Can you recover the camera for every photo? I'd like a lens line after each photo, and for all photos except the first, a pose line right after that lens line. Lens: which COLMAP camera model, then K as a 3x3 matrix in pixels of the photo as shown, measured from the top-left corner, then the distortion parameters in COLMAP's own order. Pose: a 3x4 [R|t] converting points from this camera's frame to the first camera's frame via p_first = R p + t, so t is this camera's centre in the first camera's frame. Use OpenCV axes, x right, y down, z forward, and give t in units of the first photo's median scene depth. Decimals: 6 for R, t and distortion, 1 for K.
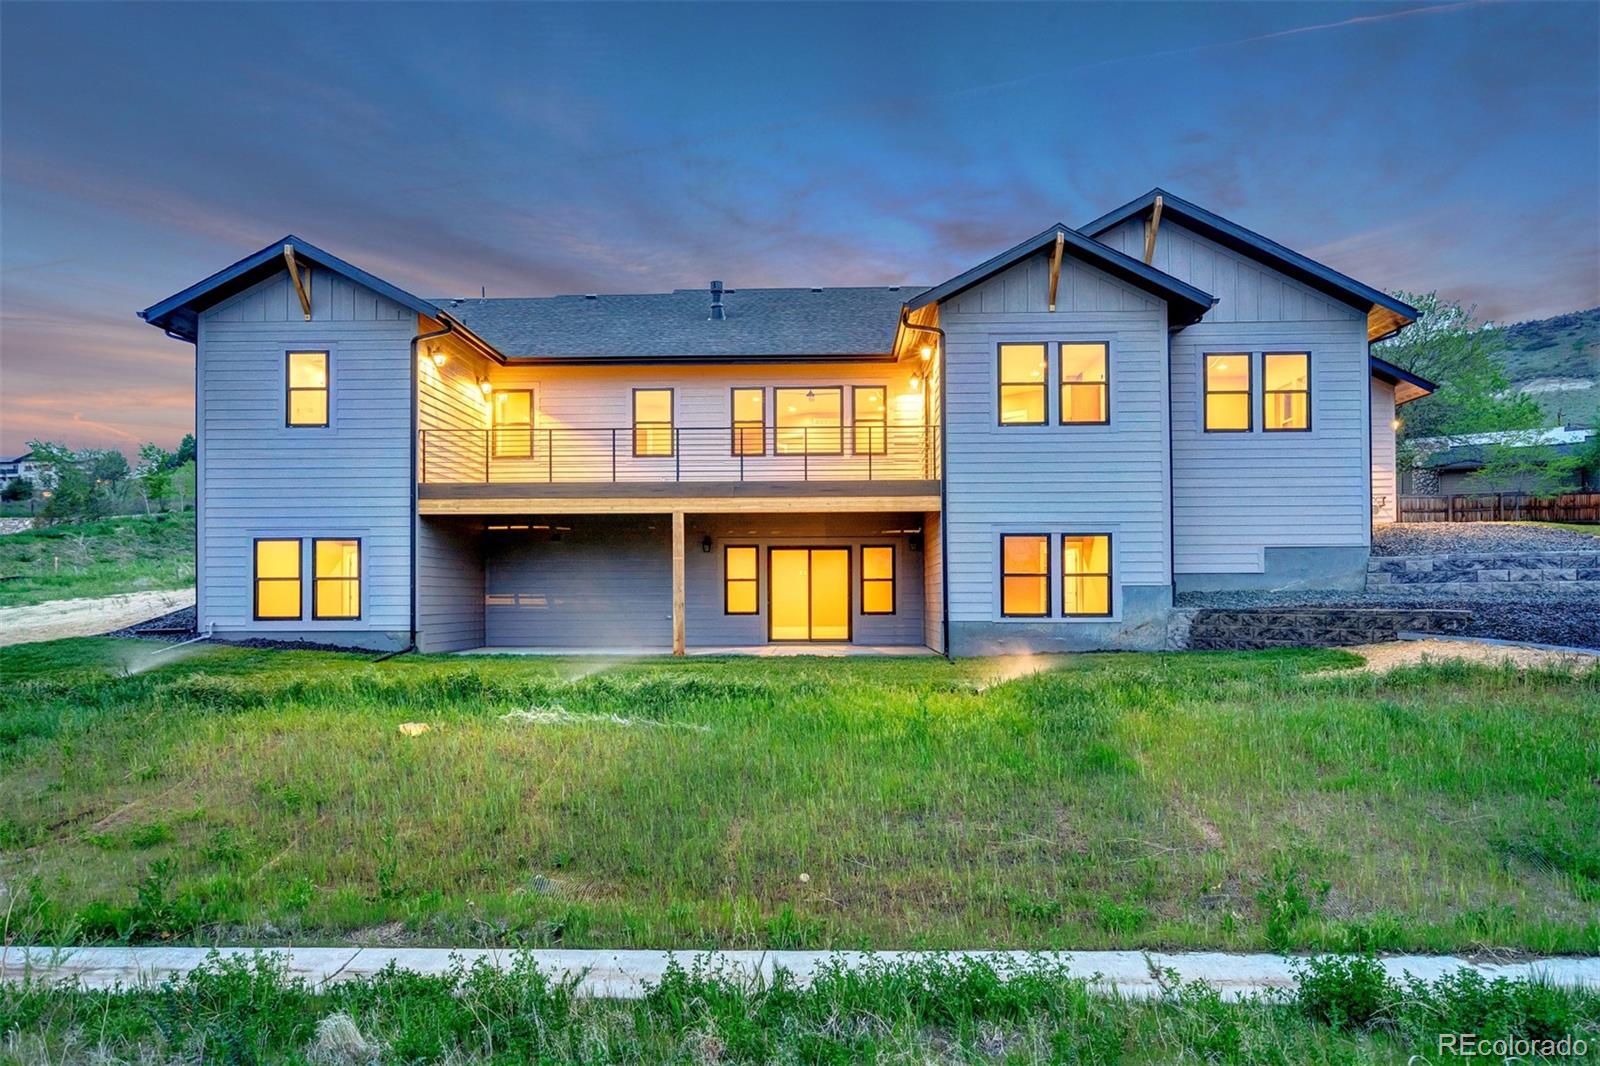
lens RADIAL K [[1029.2, 0, 806.2], [0, 1029.2, 548.7], [0, 0, 1]] dist [0.021612, -0.001661]
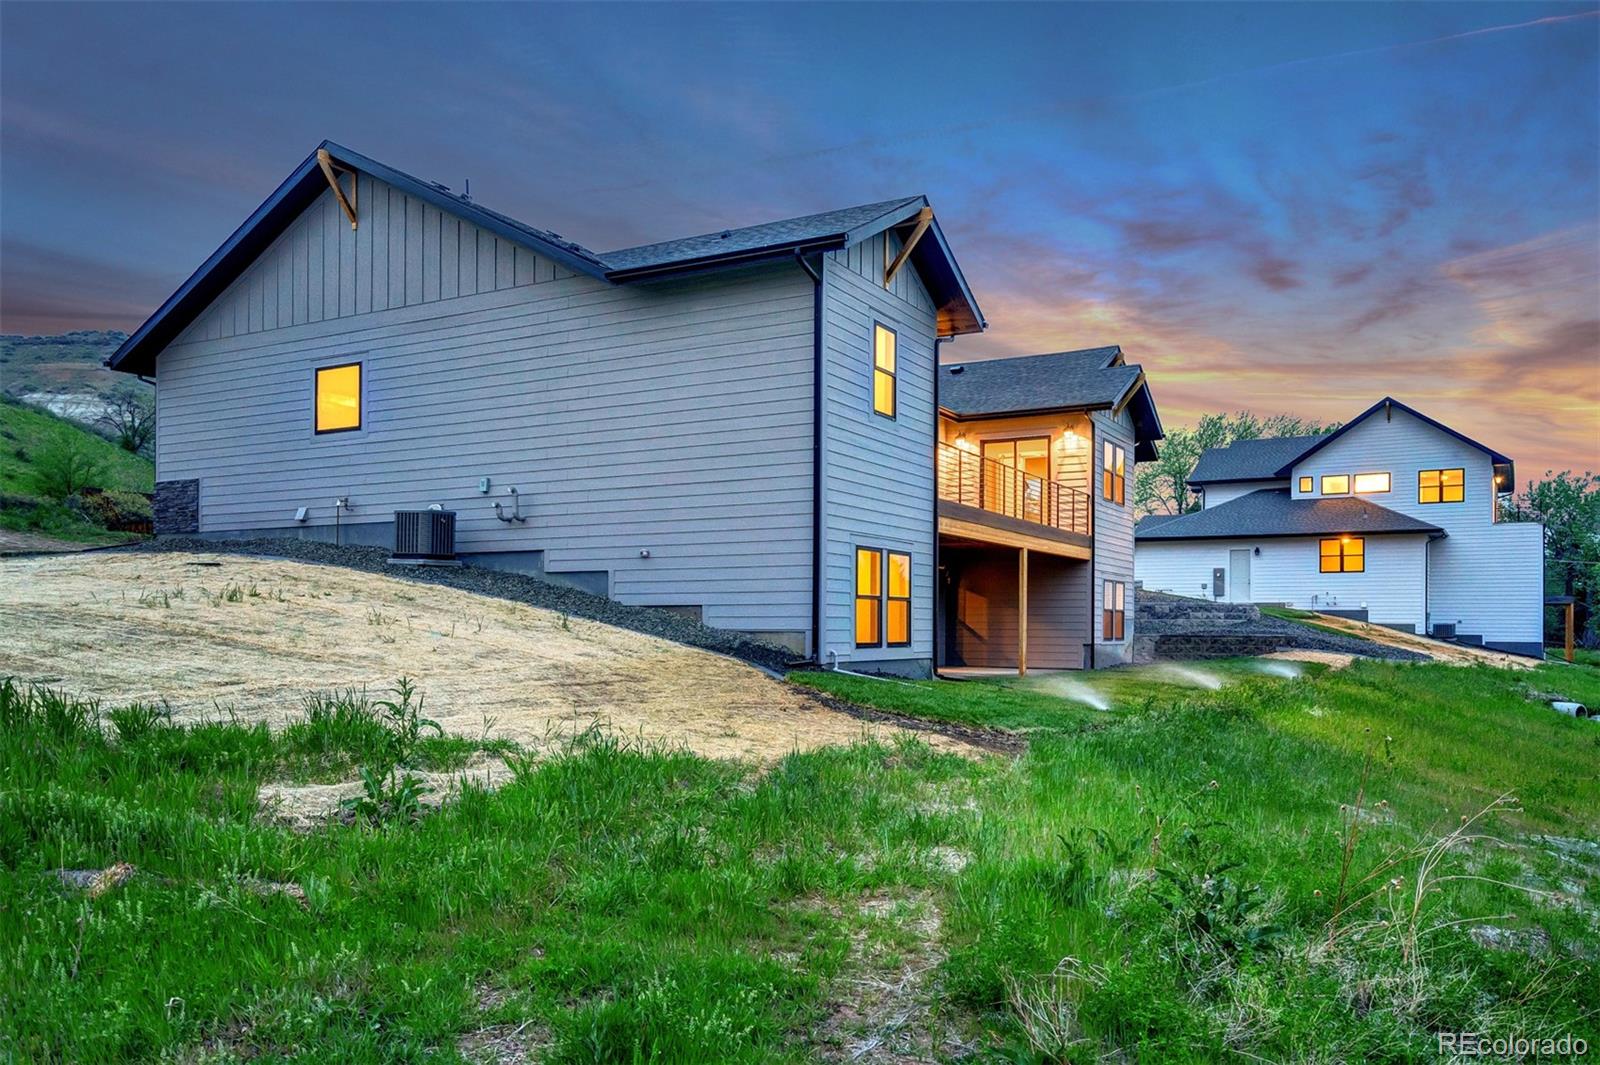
lens RADIAL K [[1218.5, 0, 794.8], [0, 1218.5, 547.5], [0, 0, 1]] dist [0.054412, -0.002643]
pose [[0.454253, 0.063082, 0.888637, -1.408537], [-0.049821, 0.997728, -0.045359, 0.036476], [-0.889479, -0.023669, 0.456363, 0.620511]]
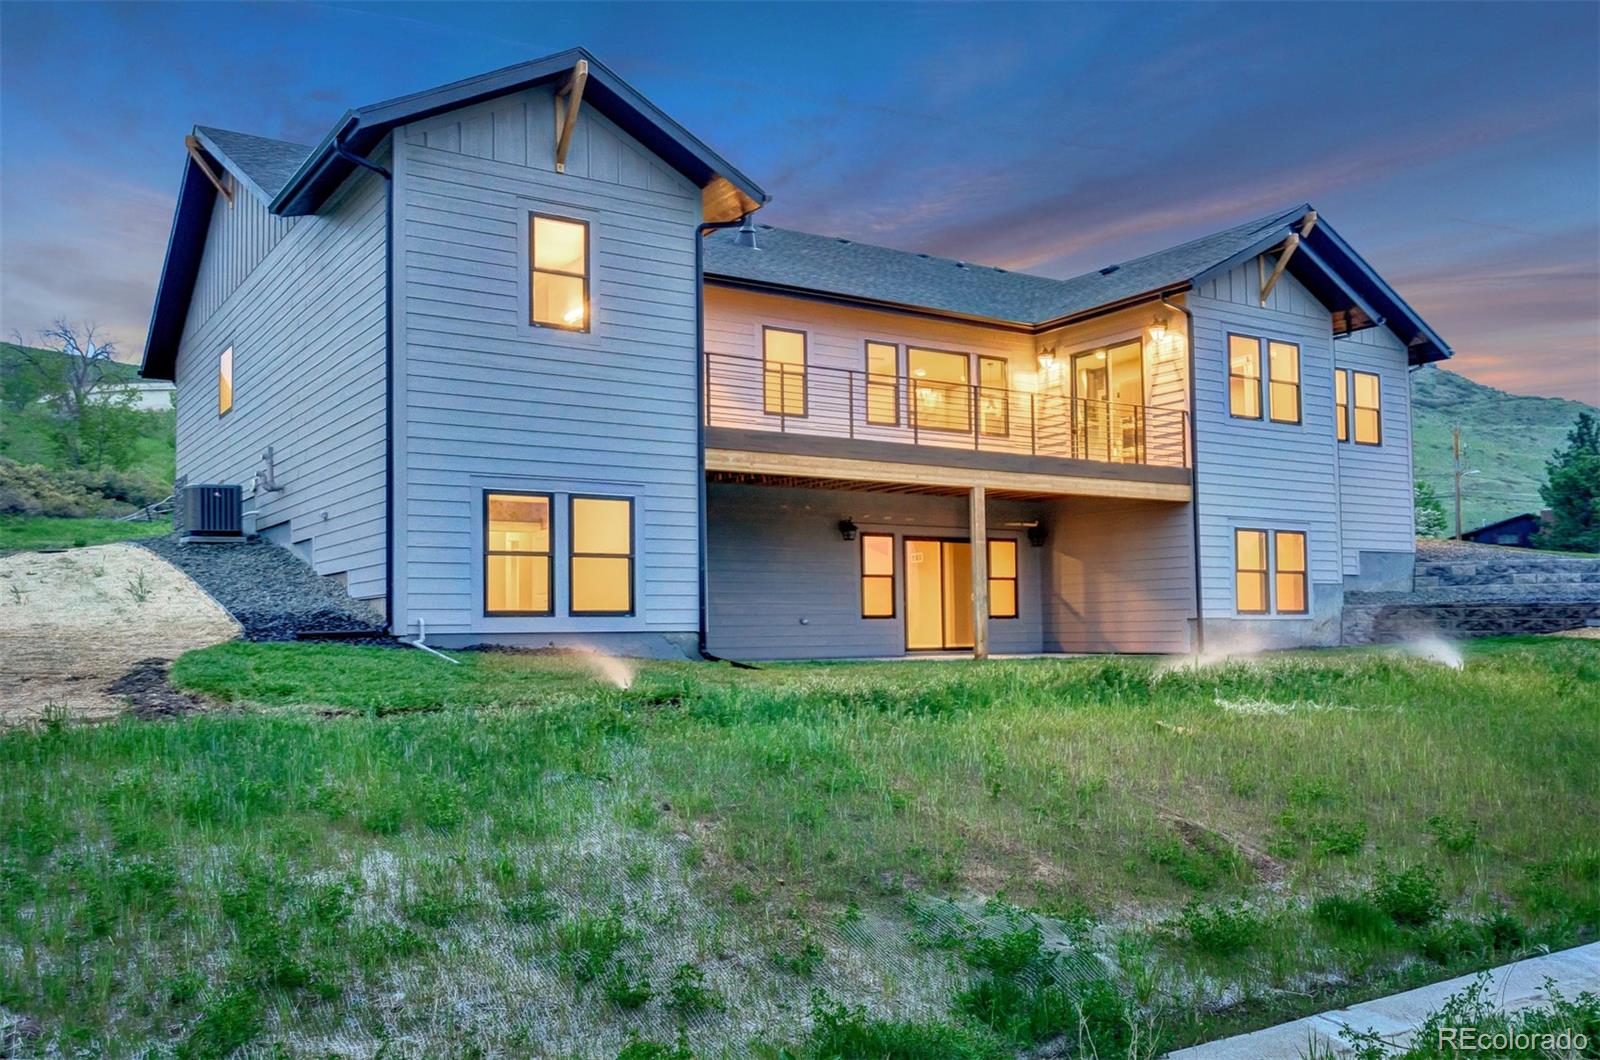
lens RADIAL K [[1334.2, 0, 800.9], [0, 1334.2, 518.4], [0, 0, 1]] dist [0.012307, 0.015179]
pose [[0.814547, 0.044187, 0.578413, -0.860905], [-0.018339, 0.998558, -0.050457, 0.046819], [-0.579808, 0.030493, 0.814182, 0.209333]]
